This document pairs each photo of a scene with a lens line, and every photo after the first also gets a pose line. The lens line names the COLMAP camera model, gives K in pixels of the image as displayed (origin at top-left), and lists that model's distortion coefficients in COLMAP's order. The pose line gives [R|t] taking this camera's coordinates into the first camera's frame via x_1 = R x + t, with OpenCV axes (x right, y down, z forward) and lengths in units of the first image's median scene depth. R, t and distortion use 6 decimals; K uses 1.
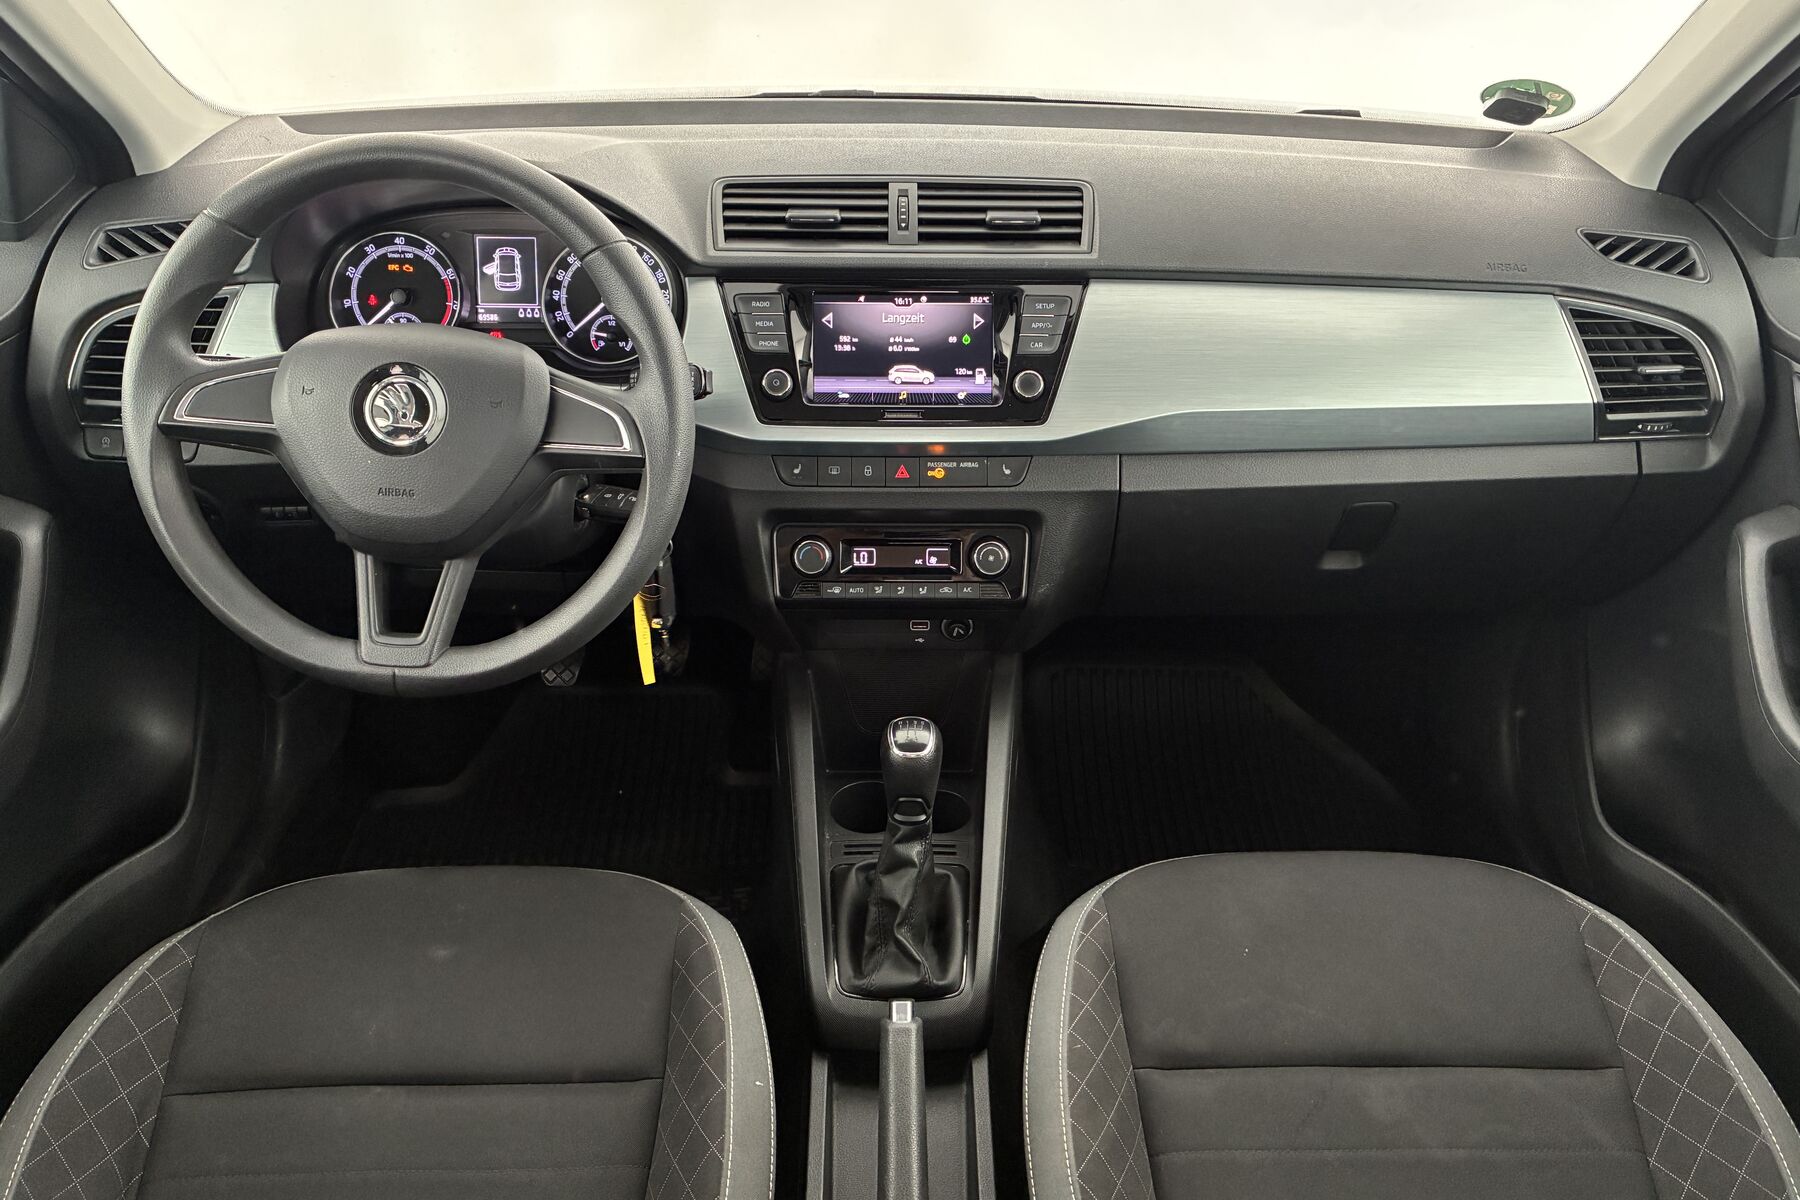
lens RADIAL K [[1369.0, 0, 907.8], [0, 1369.0, 594.6], [0, 0, 1]] dist [0.032917, -0.036896]
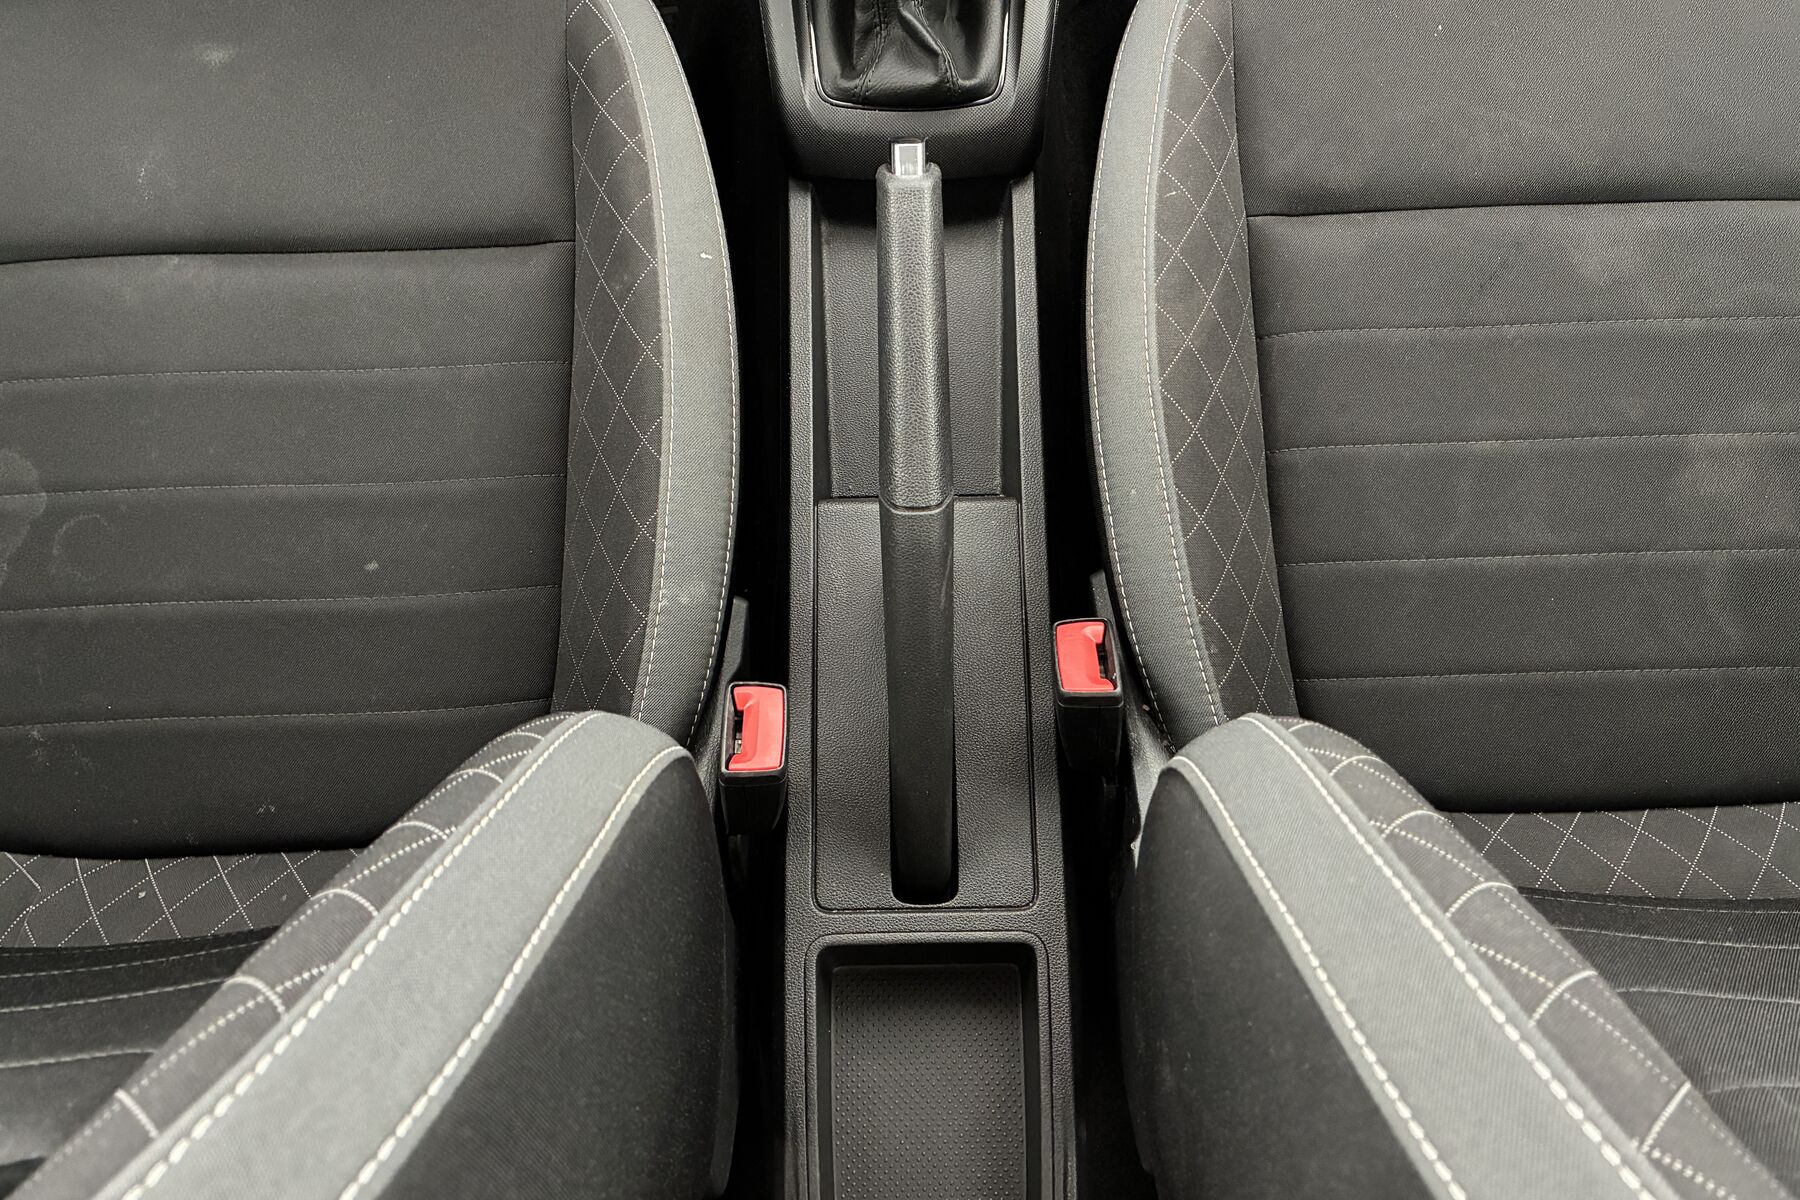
lens RADIAL K [[1369.0, 0, 902.1], [0, 1369.0, 563.8], [0, 0, 1]] dist [0.032917, -0.036896]
pose [[0.999677, -0.009586, -0.023553, 0.004584], [0.022321, 0.774489, 0.632194, 0.034605], [0.012181, -0.632515, 0.774452, 0.307224]]
